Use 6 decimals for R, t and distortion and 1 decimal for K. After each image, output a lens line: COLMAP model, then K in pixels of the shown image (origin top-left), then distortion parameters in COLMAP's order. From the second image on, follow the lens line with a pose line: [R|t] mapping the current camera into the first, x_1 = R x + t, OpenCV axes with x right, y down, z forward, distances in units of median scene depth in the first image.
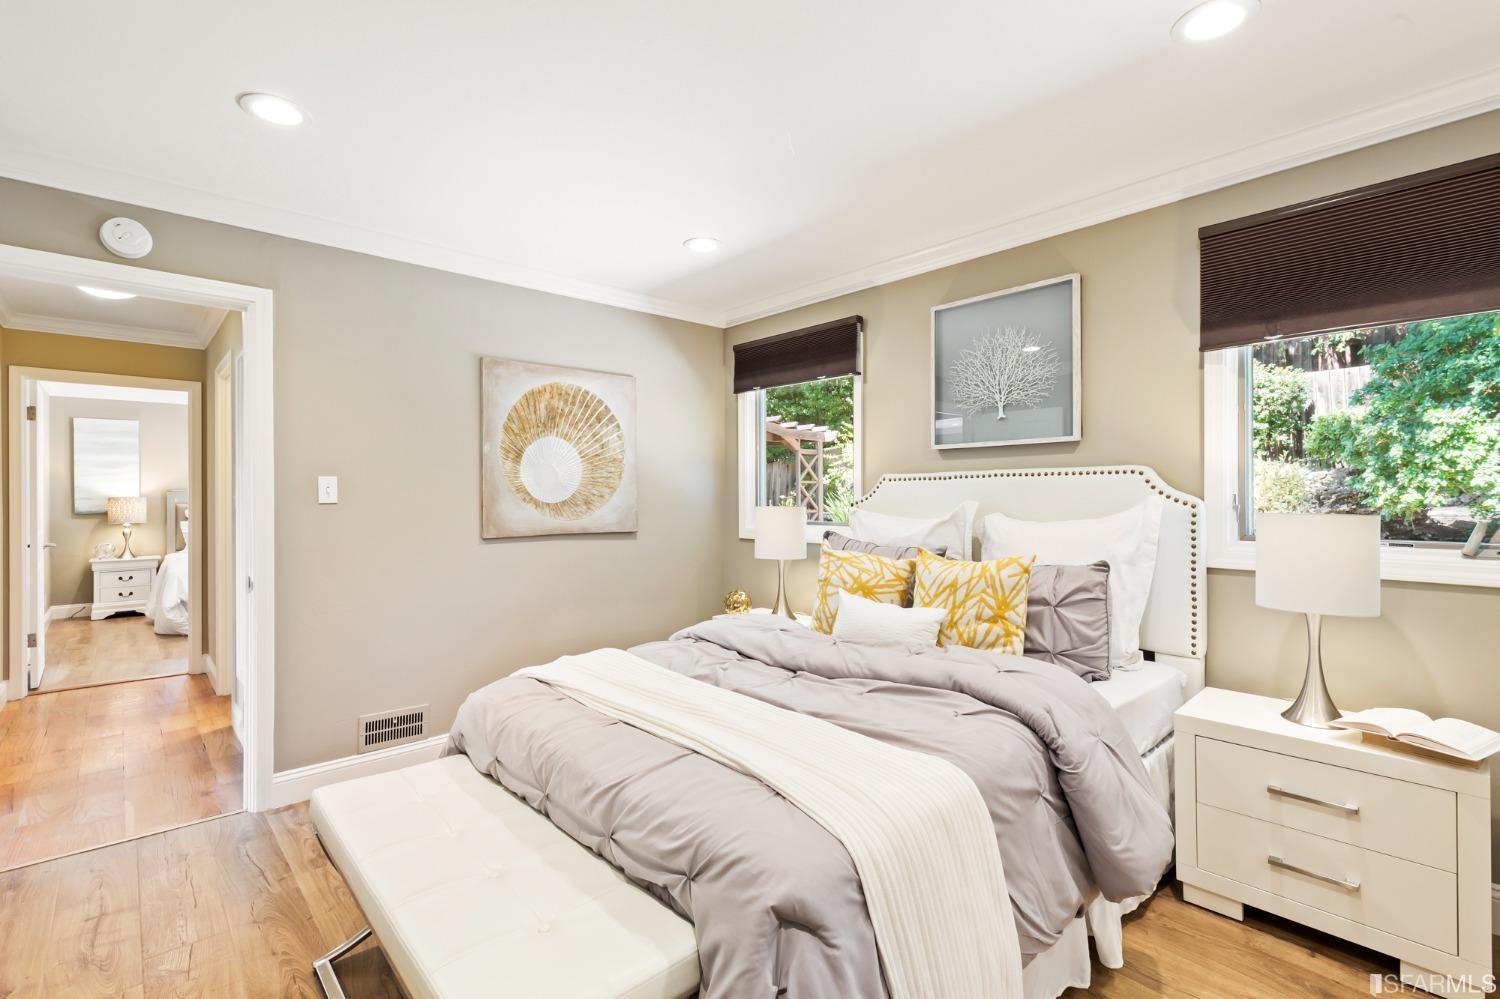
lens RADIAL K [[705.1, 0, 750.0], [0, 705.1, 499.5], [0, 0, 1]] dist [-0.000630, -0.000018]
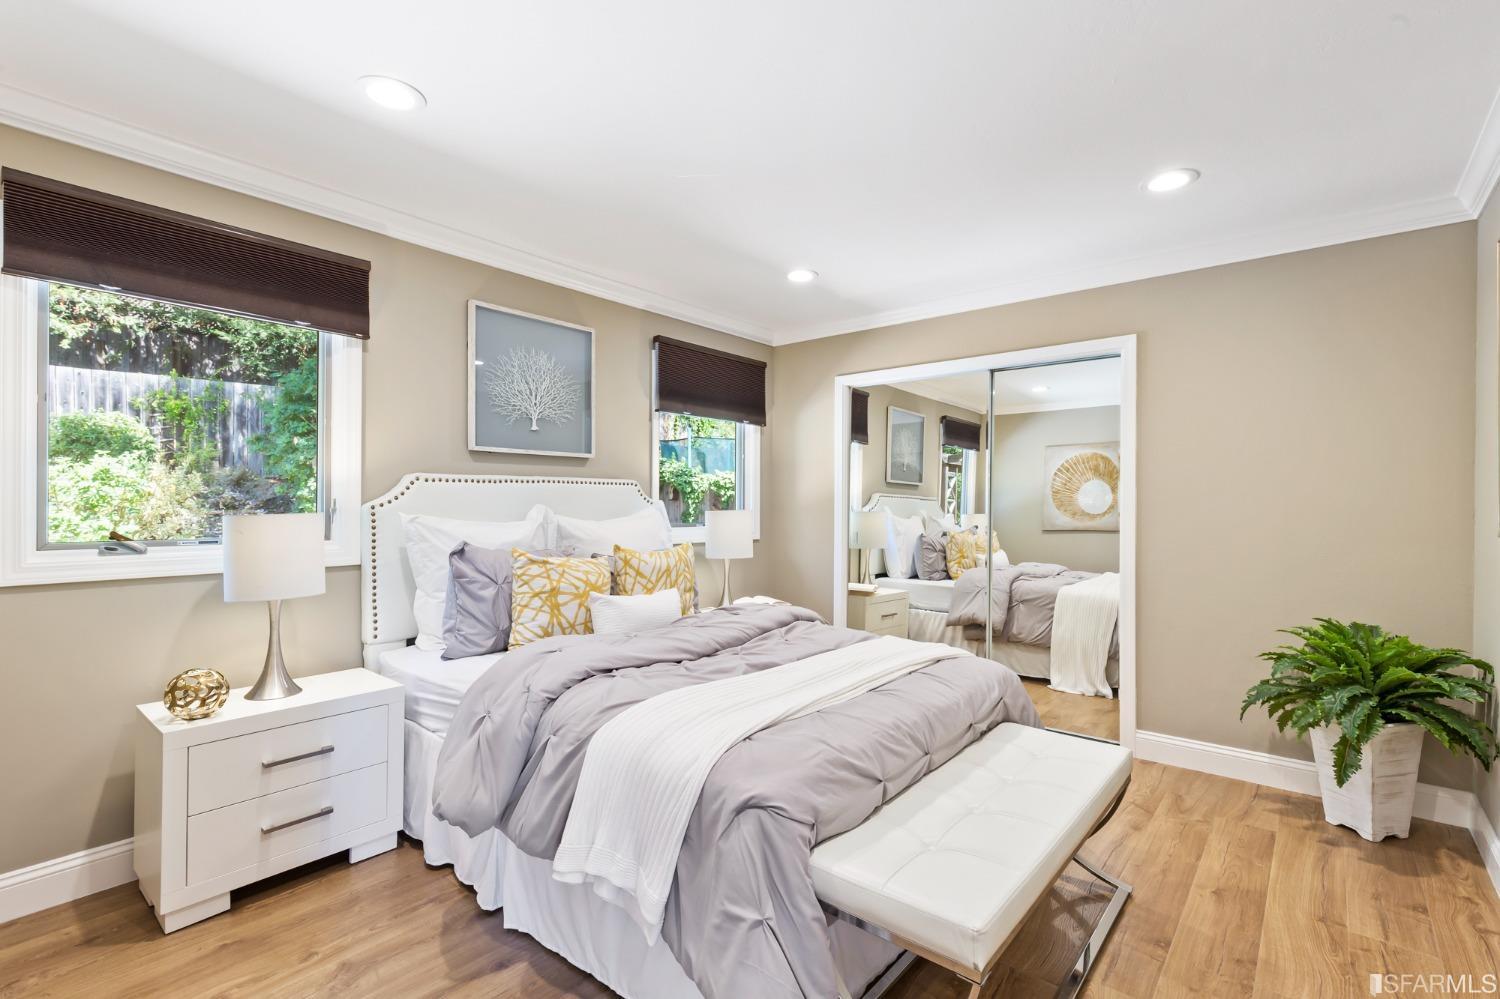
lens RADIAL K [[678.8, 0, 748.3], [0, 678.8, 511.5], [0, 0, 1]] dist [0.001445, 0.000285]
pose [[-0.125867, -0.021691, 0.991810, -0.832857], [-0.007162, 0.999755, 0.020956, -0.011670], [-0.992021, -0.004465, -0.125991, 0.865914]]
